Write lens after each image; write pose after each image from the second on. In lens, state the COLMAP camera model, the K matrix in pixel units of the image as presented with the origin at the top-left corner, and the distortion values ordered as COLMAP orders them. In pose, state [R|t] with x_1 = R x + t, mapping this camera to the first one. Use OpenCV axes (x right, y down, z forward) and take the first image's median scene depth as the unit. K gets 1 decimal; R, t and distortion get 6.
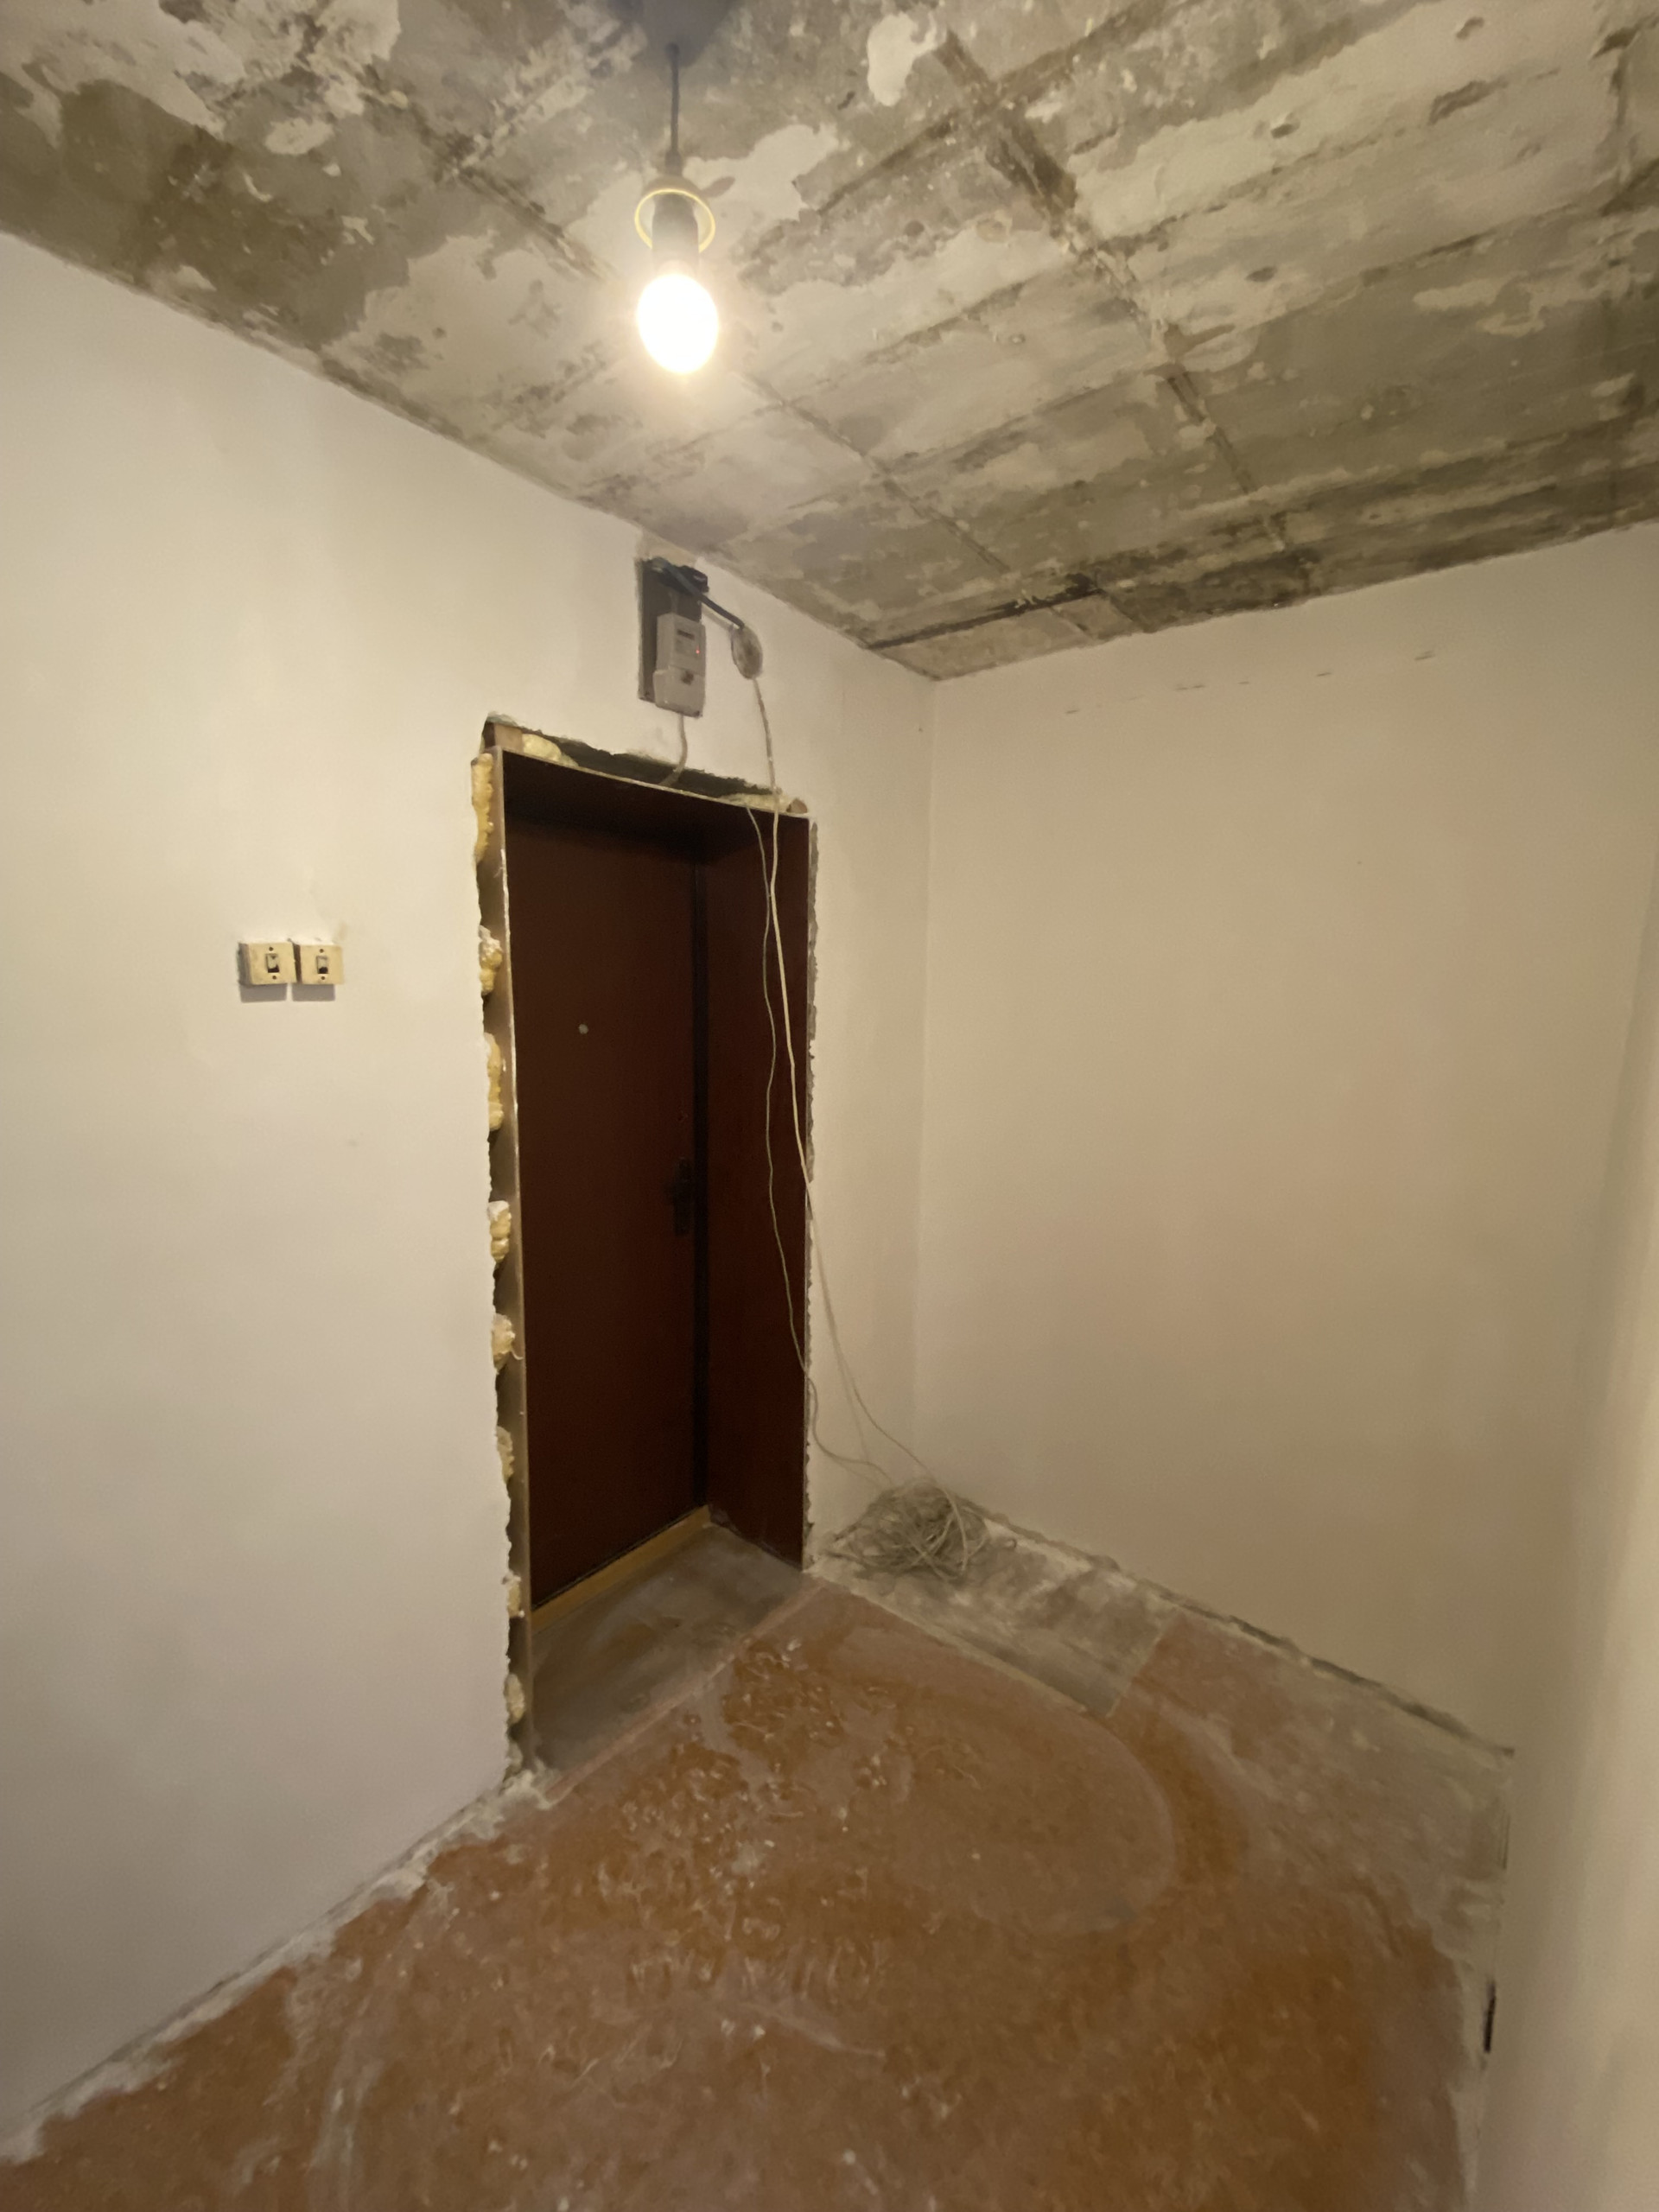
lens RADIAL K [[904.9, 0, 824.7], [0, 904.9, 1103.6], [0, 0, 1]] dist [0.017604, -0.018480]
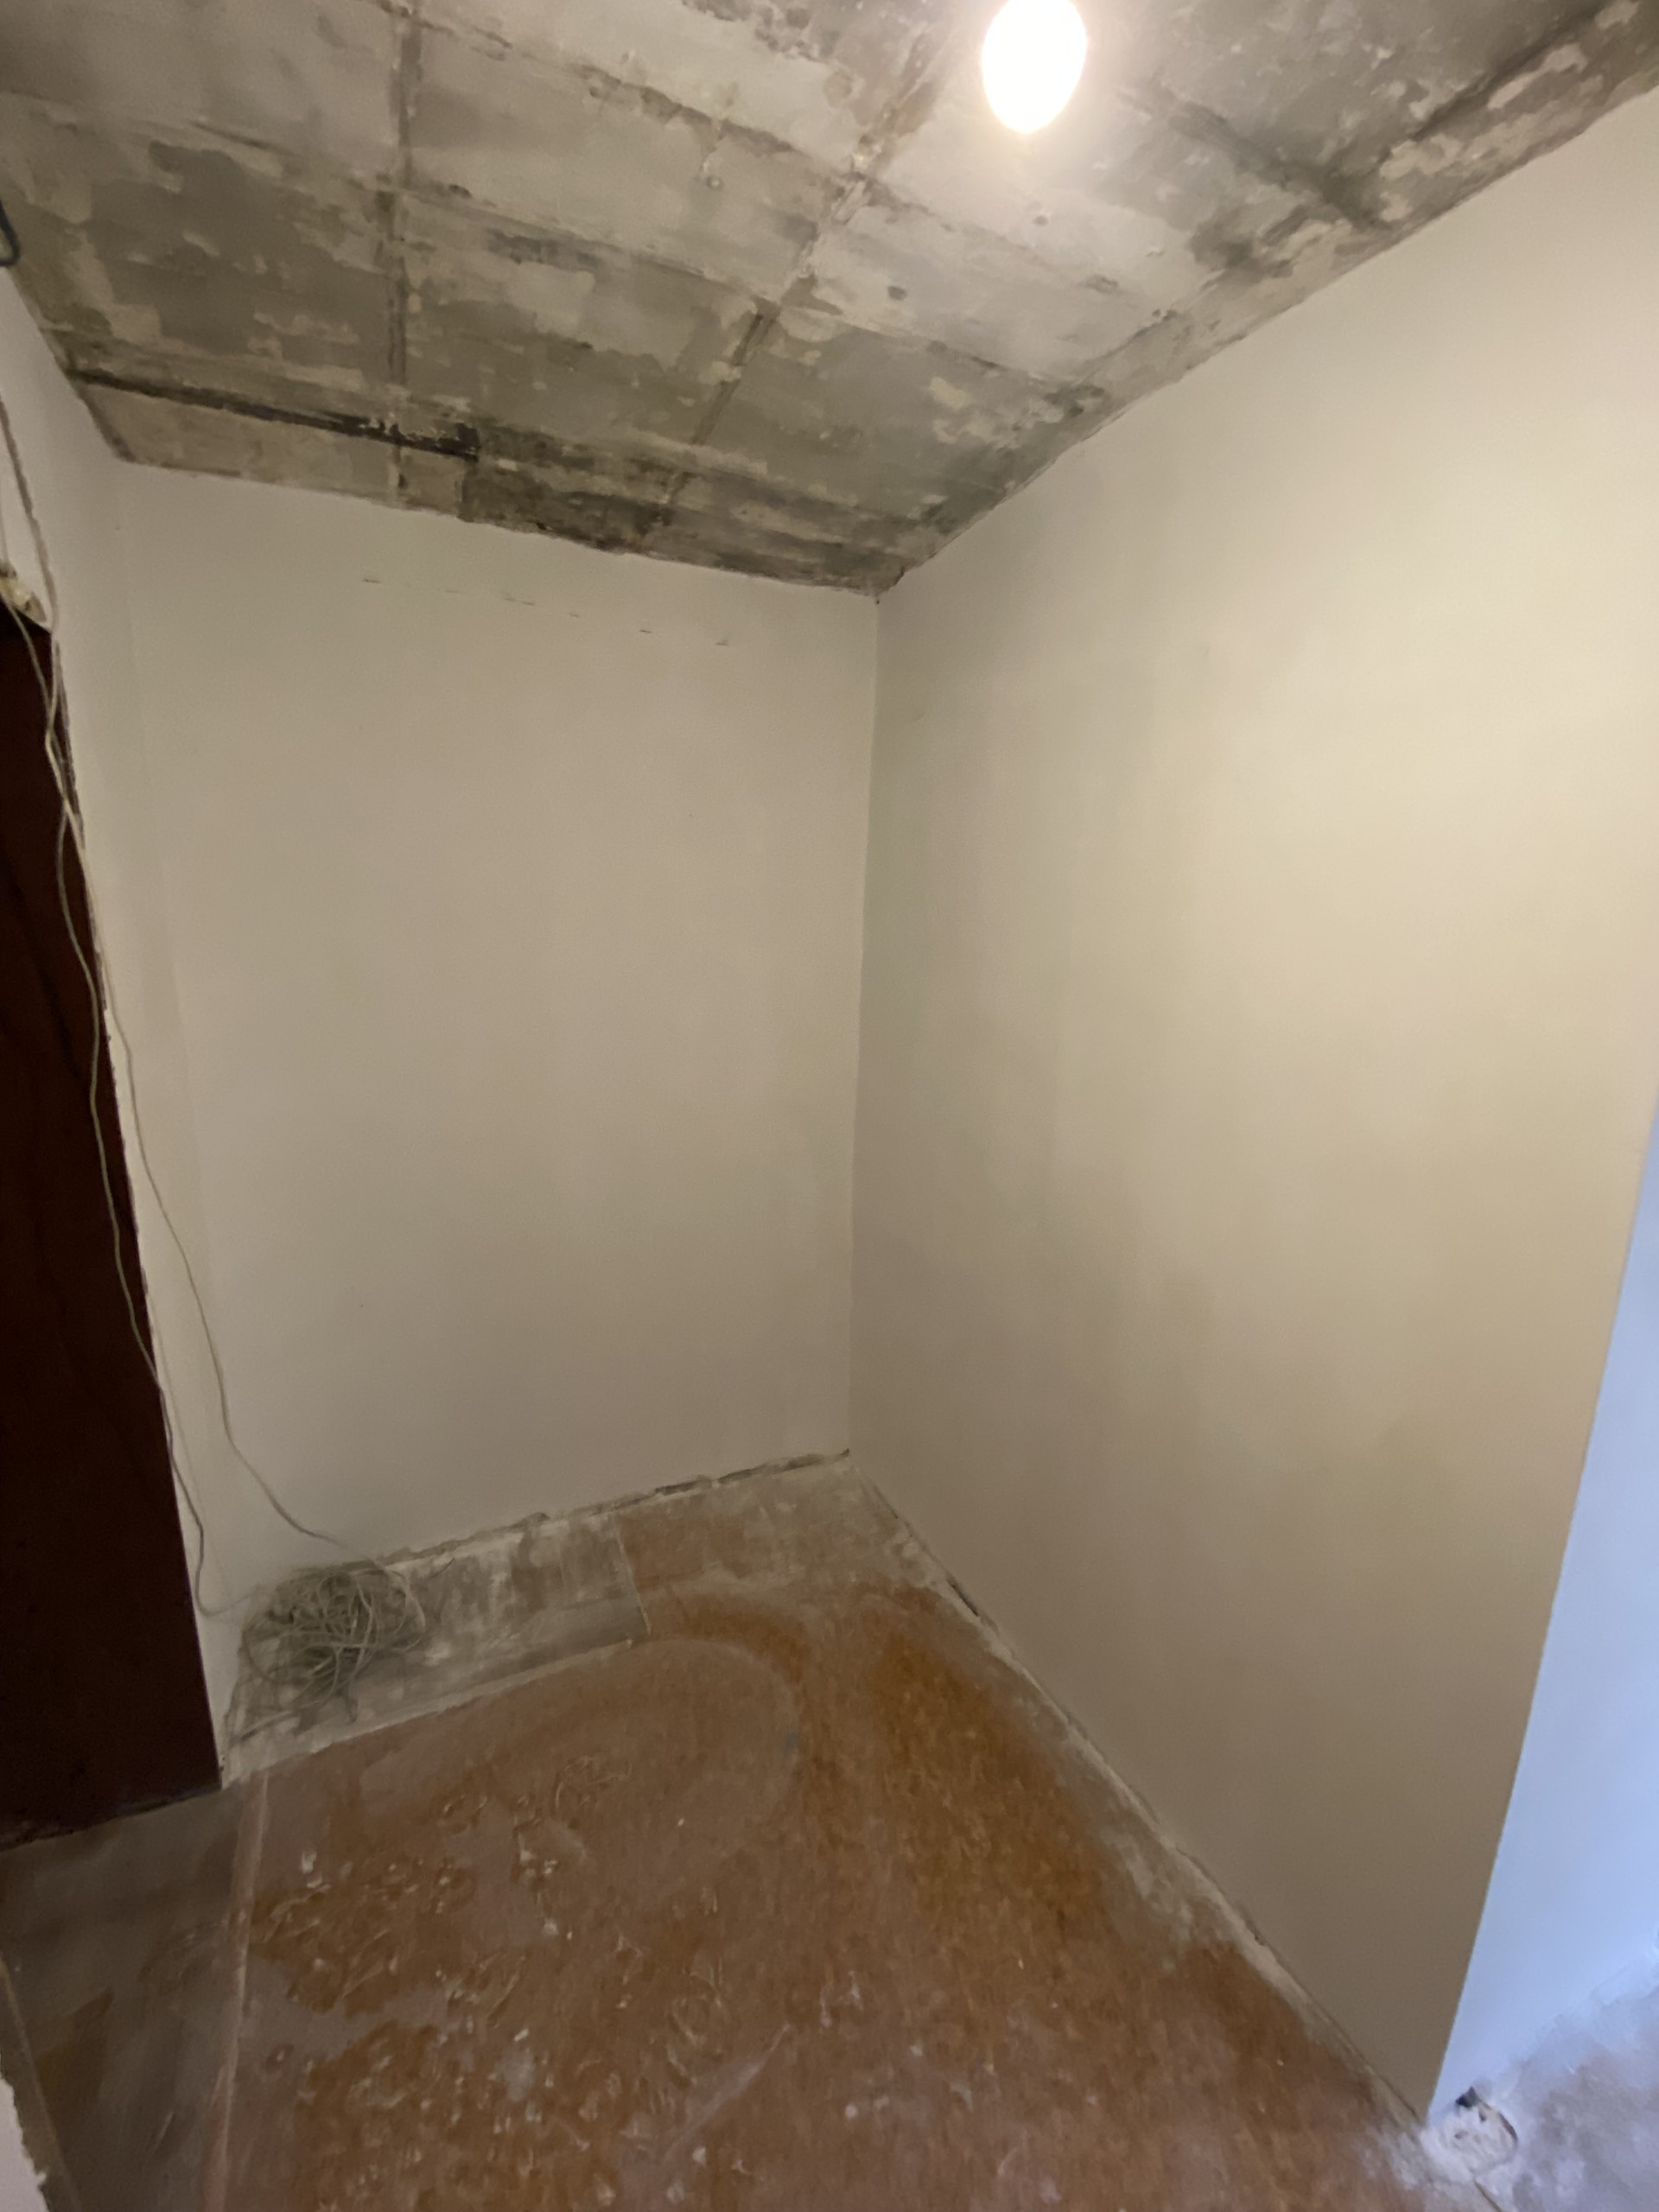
lens RADIAL K [[904.9, 0, 829.2], [0, 904.9, 1105.9], [0, 0, 1]] dist [0.017604, -0.018480]
pose [[0.436269, -0.183122, 0.880985, -0.500616], [0.114800, 0.982399, 0.147352, -0.058091], [-0.892463, 0.036852, 0.449613, 0.399170]]
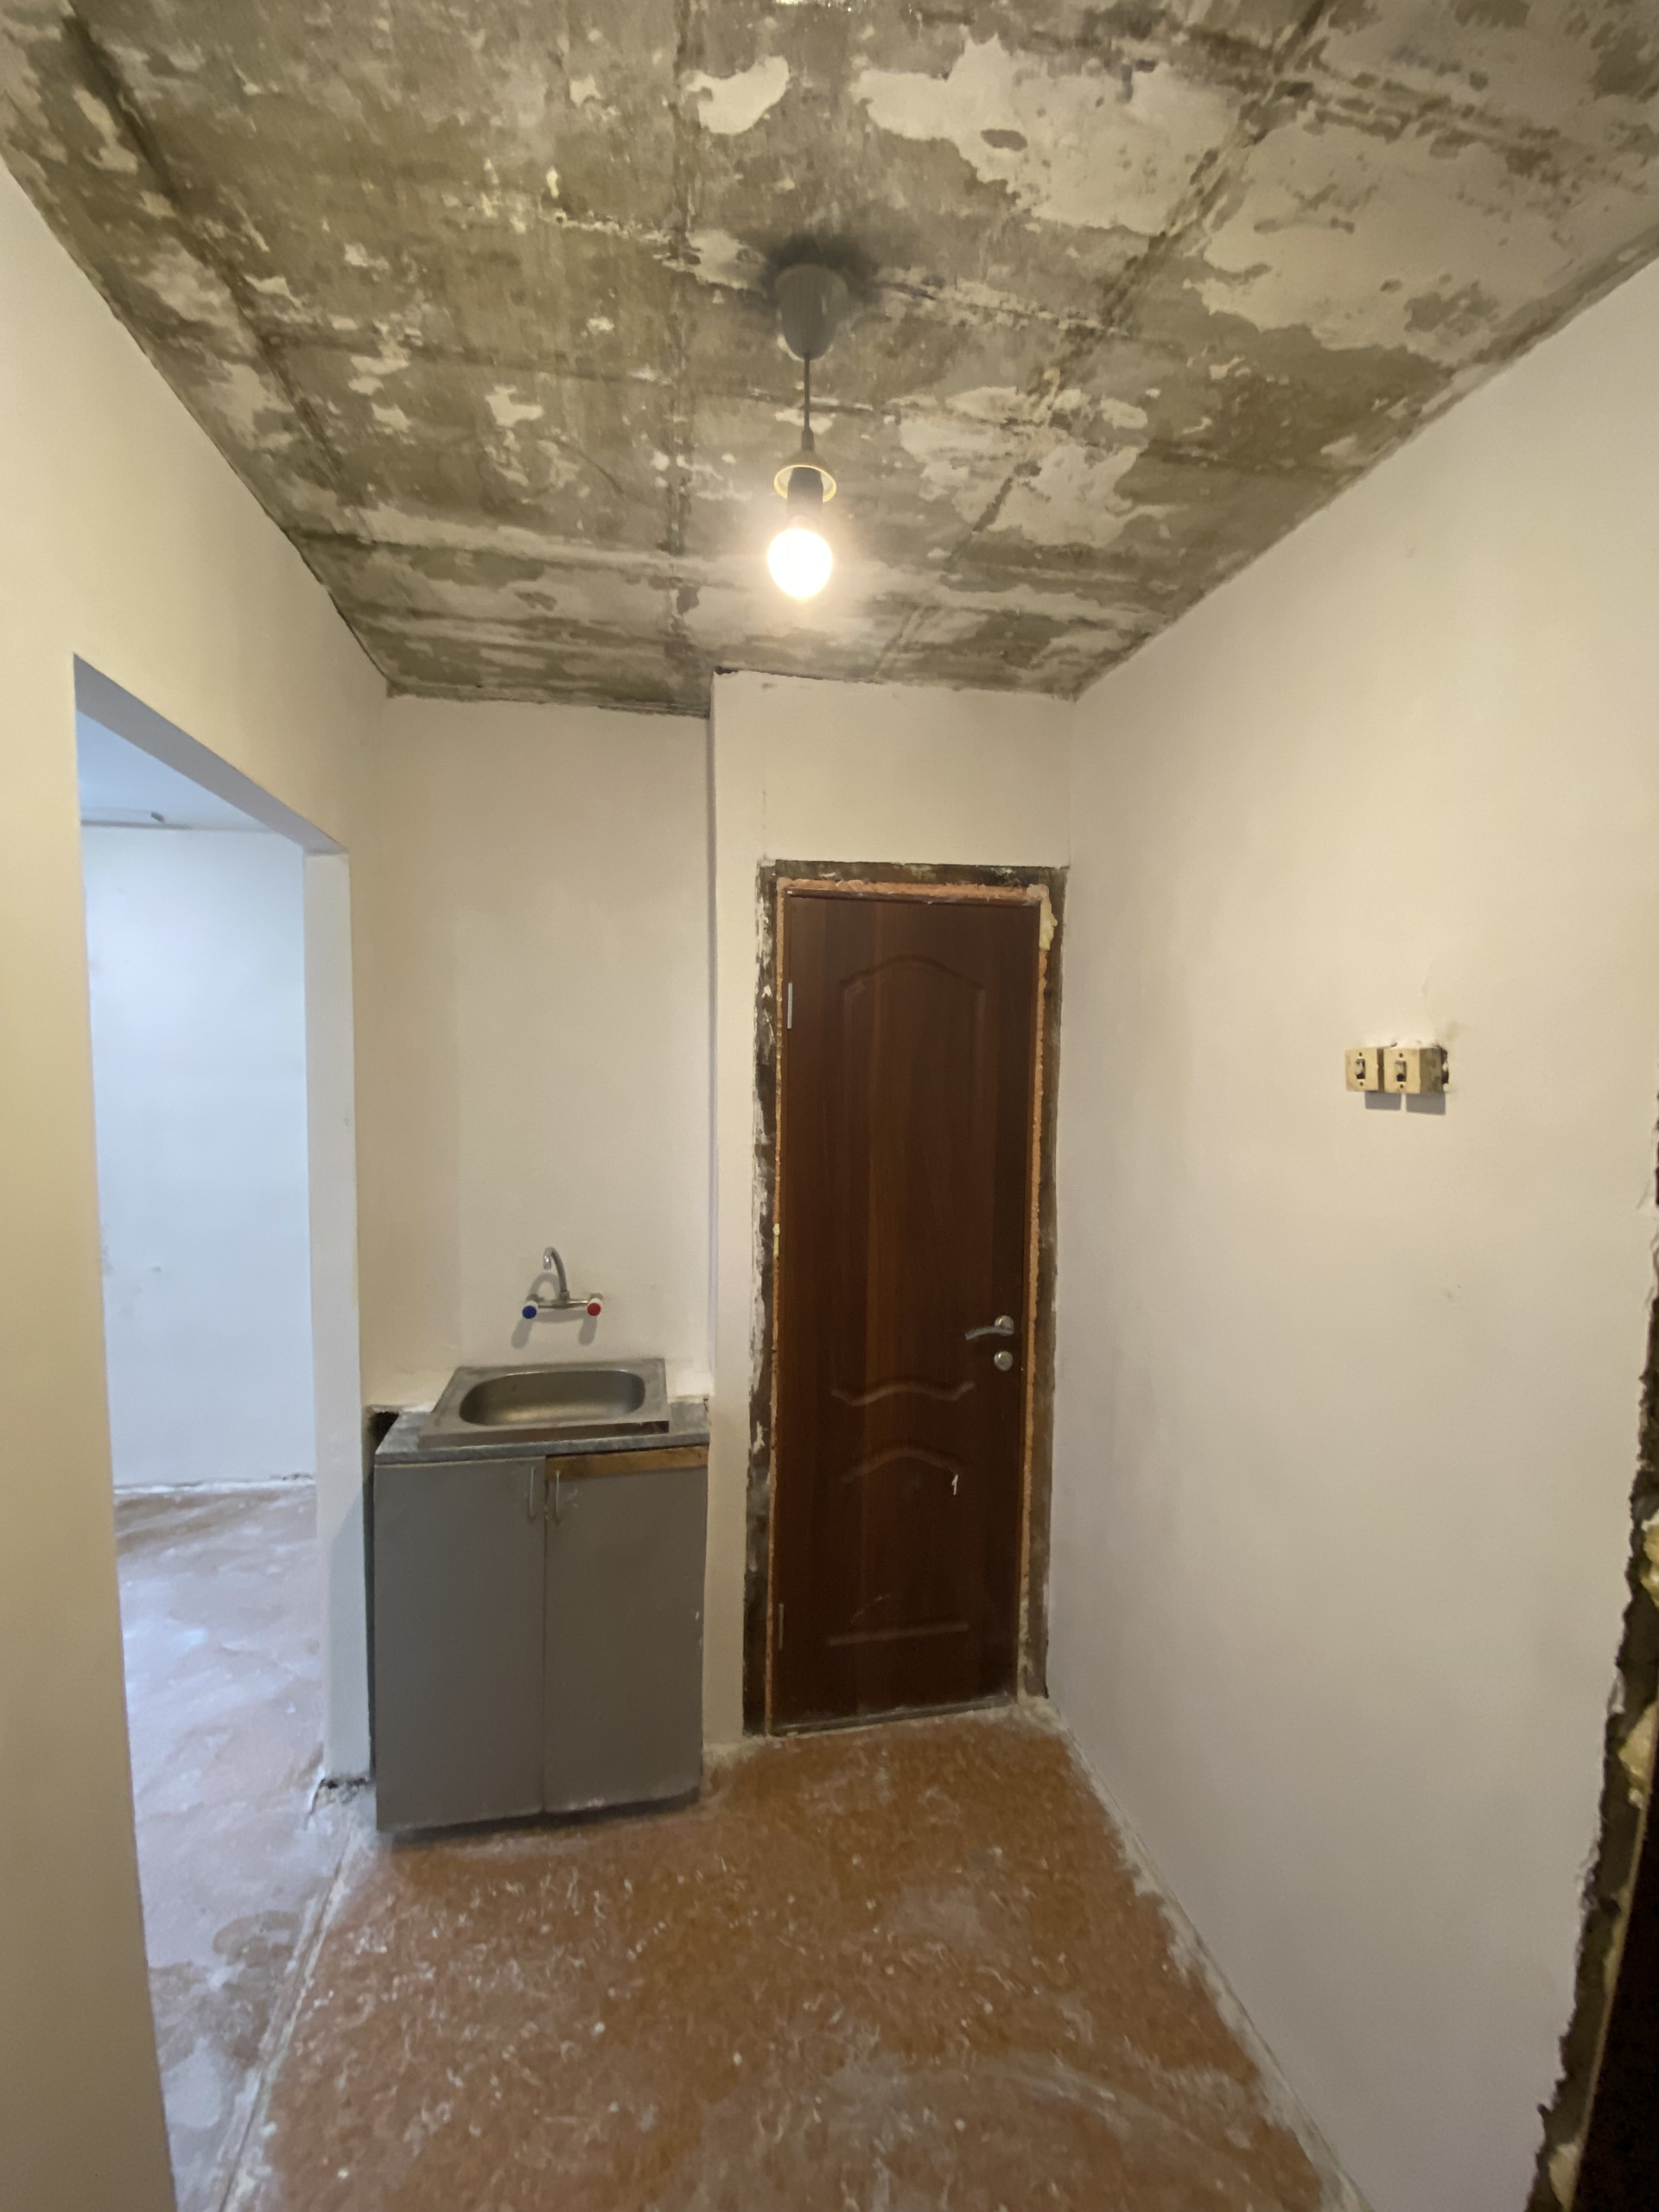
lens RADIAL K [[904.9, 0, 825.6], [0, 904.9, 1109.4], [0, 0, 1]] dist [0.017604, -0.018480]
pose [[-0.634205, 0.024639, -0.772772, 0.386778], [-0.134703, 0.980685, 0.141817, -0.137364], [0.761340, 0.194036, -0.618637, 0.928302]]
